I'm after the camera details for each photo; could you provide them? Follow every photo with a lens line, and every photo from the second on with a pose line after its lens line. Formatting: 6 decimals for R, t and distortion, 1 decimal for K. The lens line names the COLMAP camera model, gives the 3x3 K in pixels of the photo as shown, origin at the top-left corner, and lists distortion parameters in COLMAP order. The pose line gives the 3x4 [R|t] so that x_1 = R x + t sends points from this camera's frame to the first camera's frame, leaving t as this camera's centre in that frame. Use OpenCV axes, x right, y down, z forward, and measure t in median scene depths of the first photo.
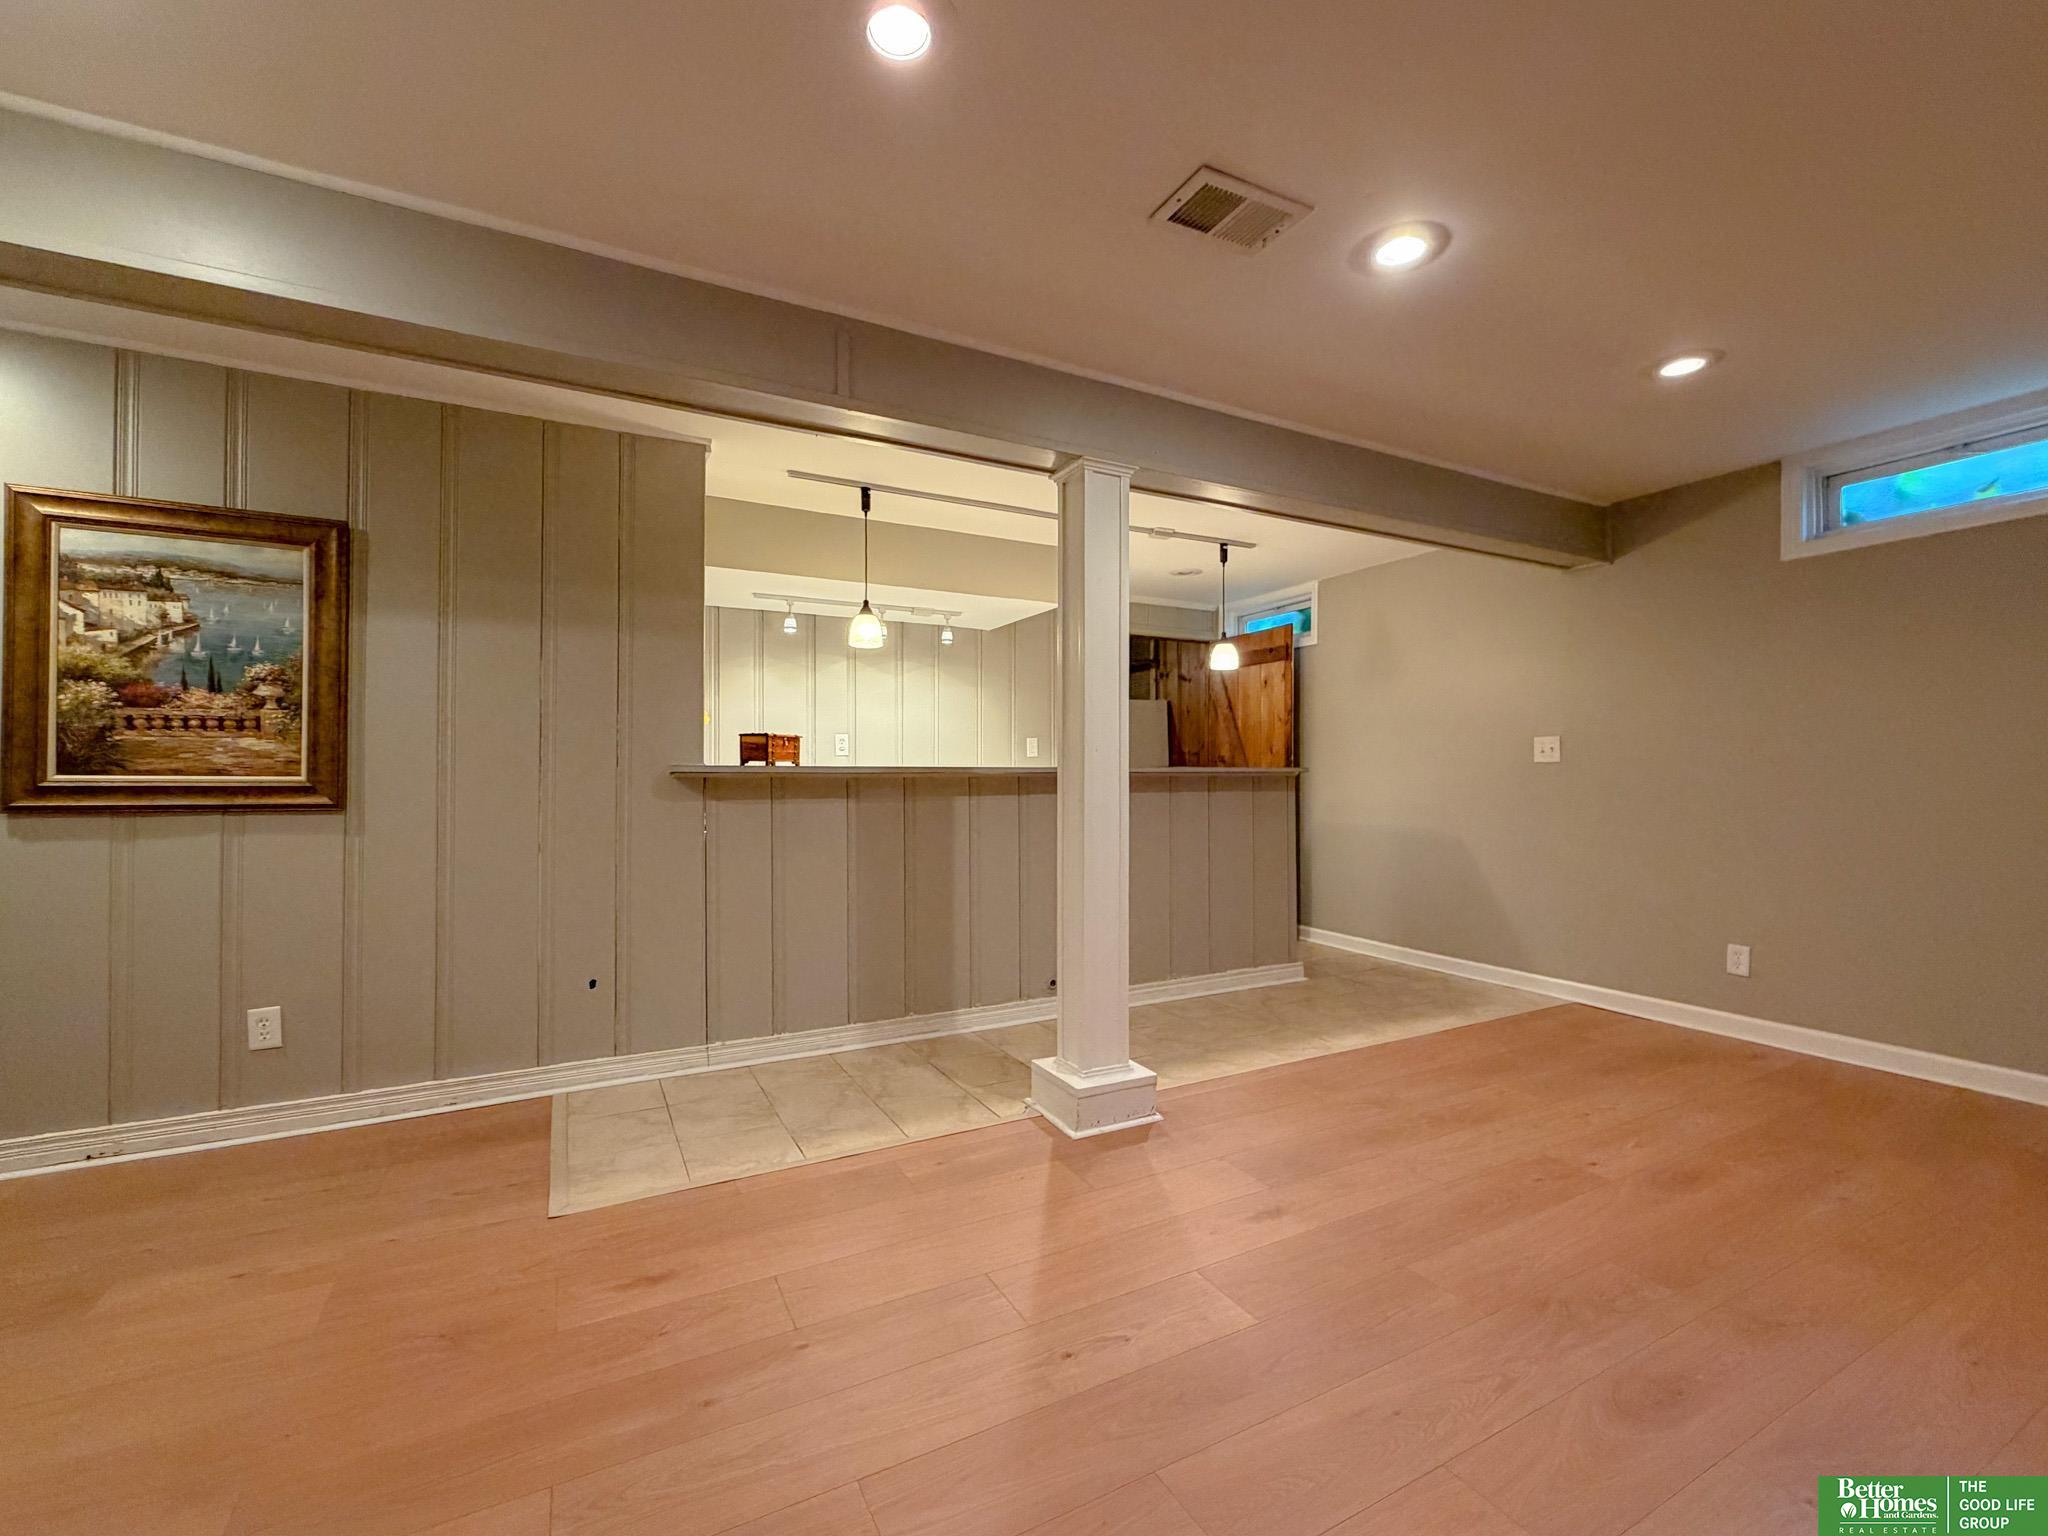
lens RADIAL K [[858.4, 0, 1028.4], [0, 858.4, 766.6], [0, 0, 1]] dist [-0.002501, 0.000036]
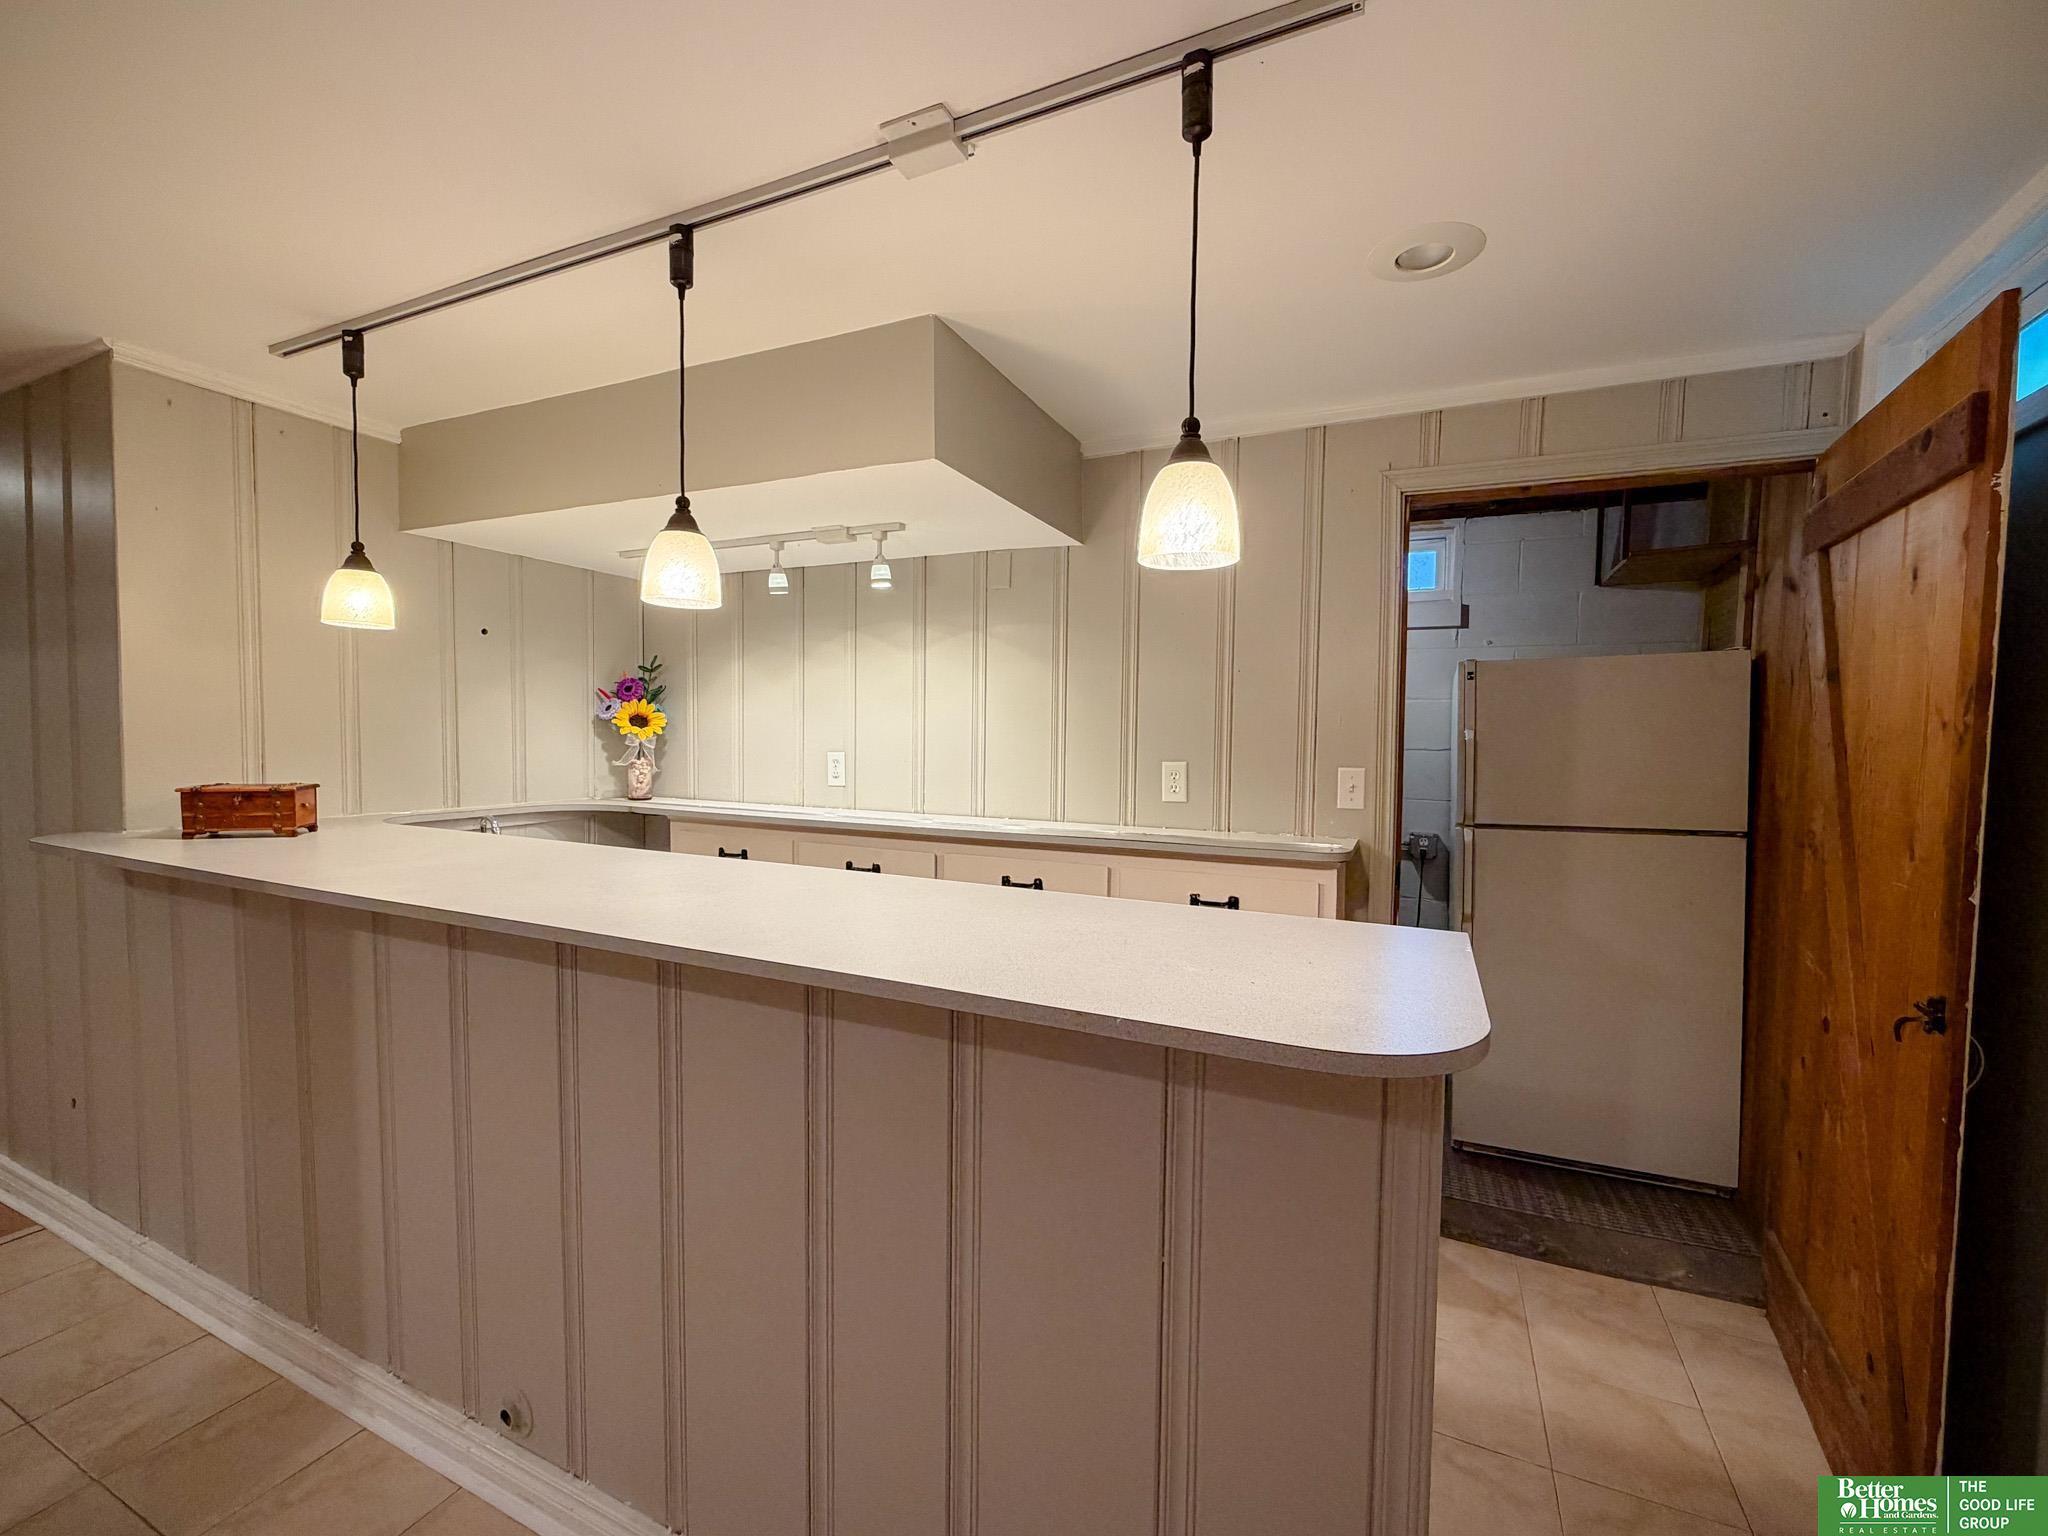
lens RADIAL K [[858.4, 0, 1028.4], [0, 858.4, 766.6], [0, 0, 1]] dist [-0.002501, 0.000036]
pose [[0.605063, 0.045178, -0.794895, 0.683075], [-0.007407, 0.998665, 0.051122, -0.111411], [0.796143, -0.025044, 0.604590, 1.348866]]
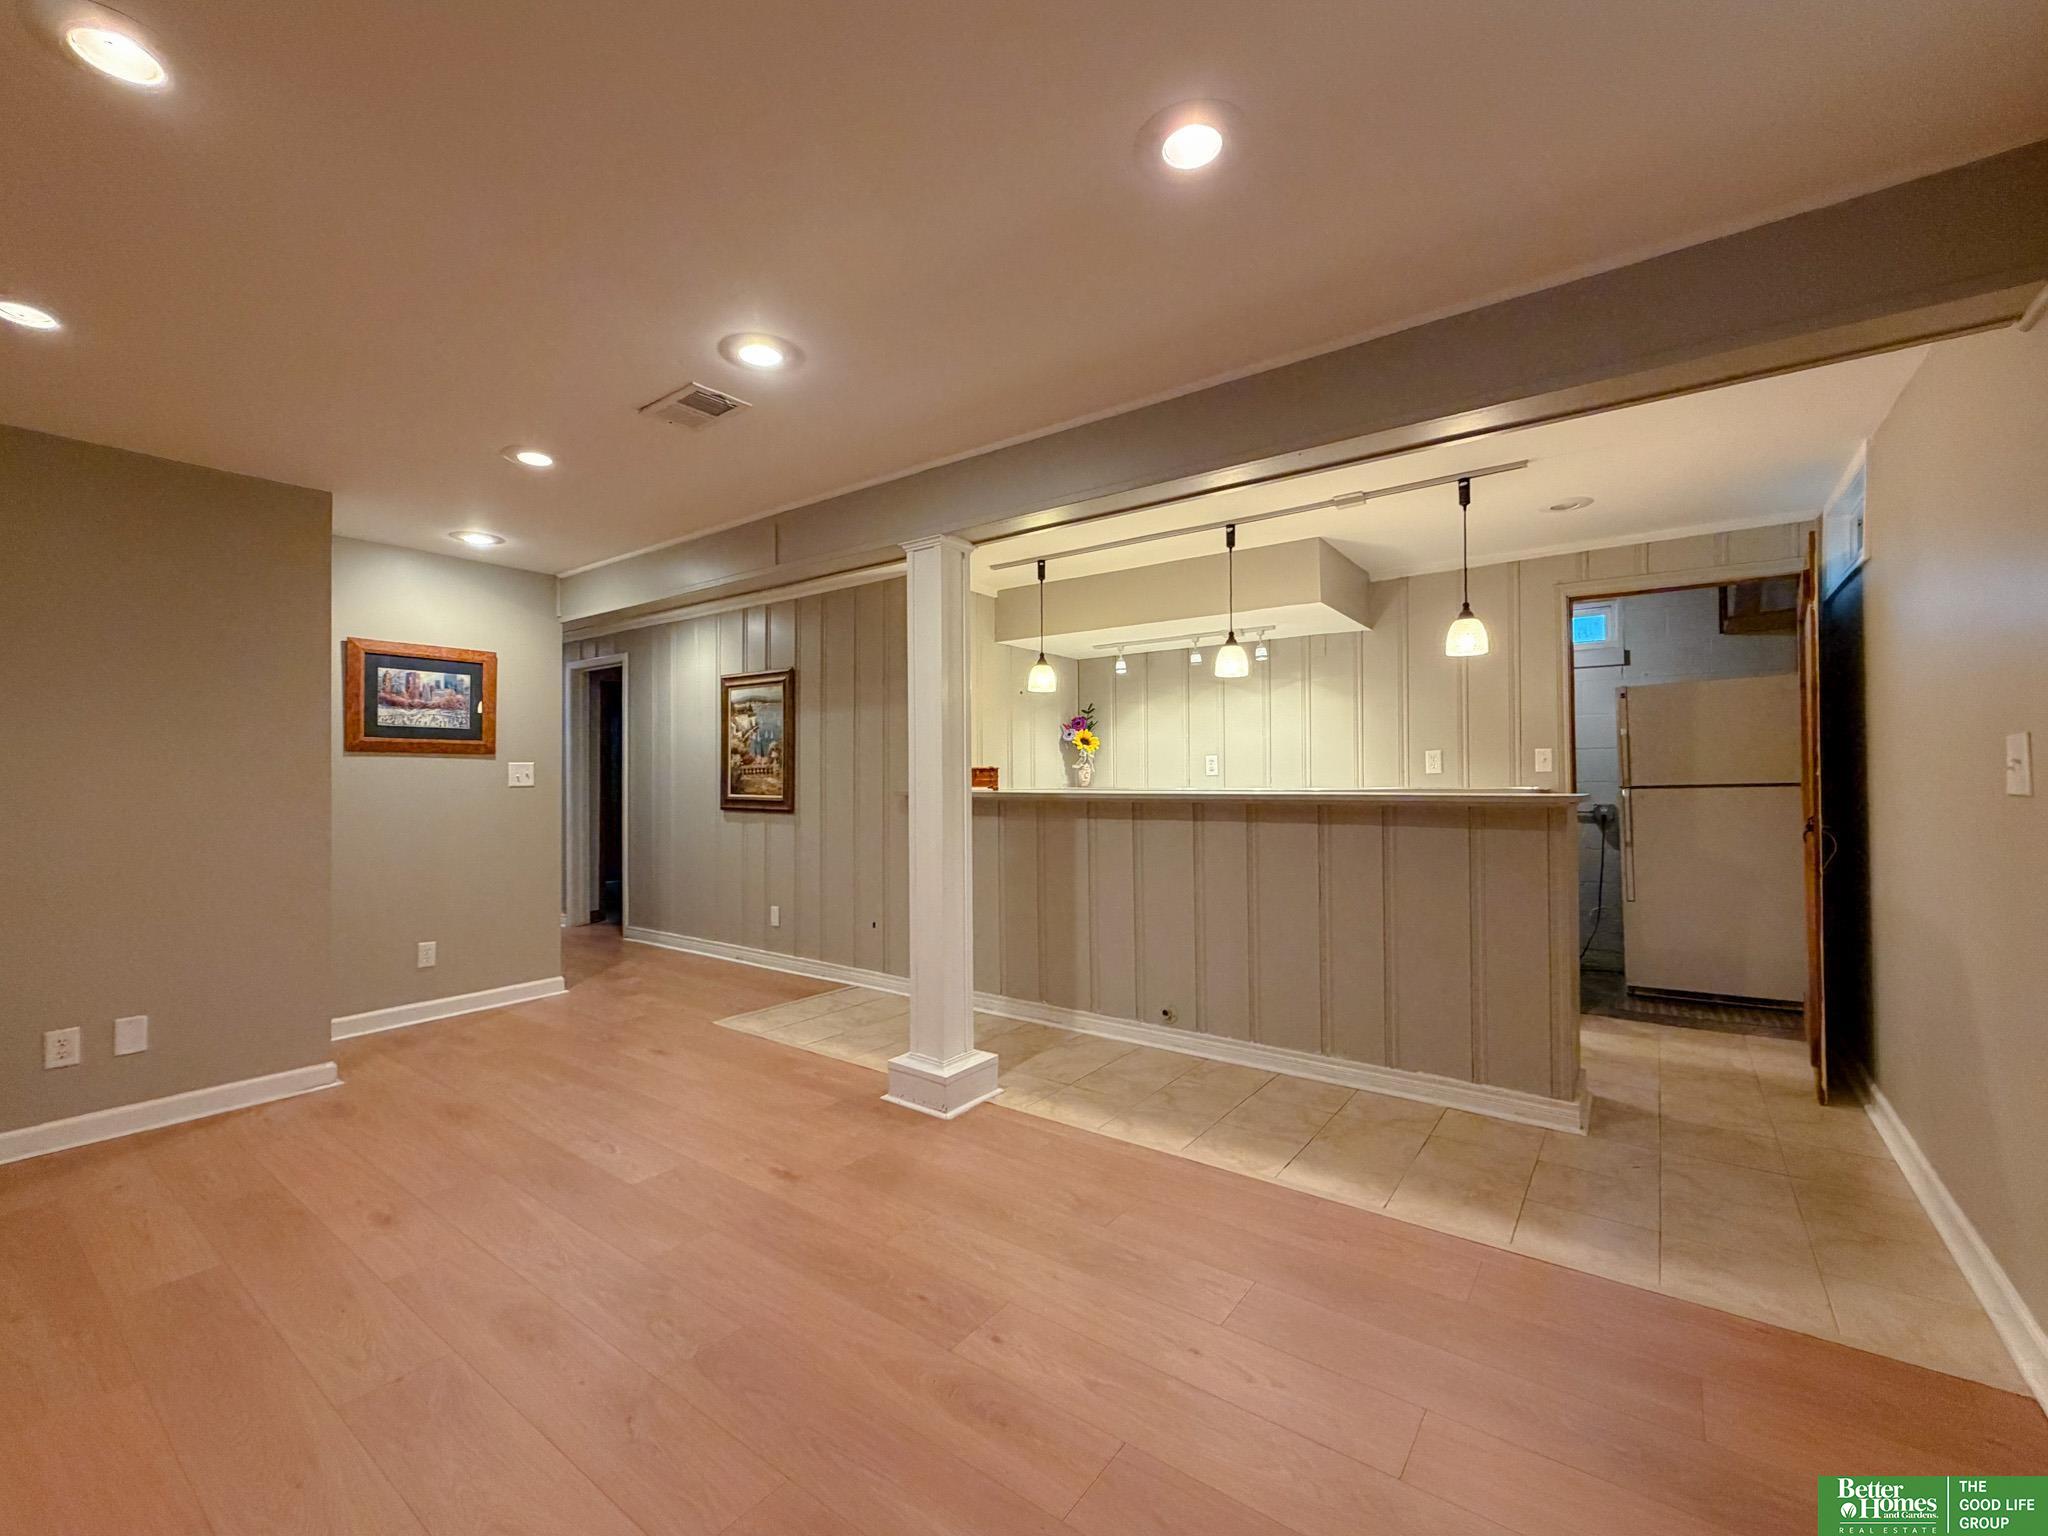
lens RADIAL K [[858.4, 0, 1028.4], [0, 858.4, 766.6], [0, 0, 1]] dist [-0.002501, 0.000036]
pose [[0.434645, -0.012724, -0.900512, 1.189249], [0.012436, 0.999890, -0.008125, -0.032749], [0.900516, -0.007668, 0.434755, 0.610270]]
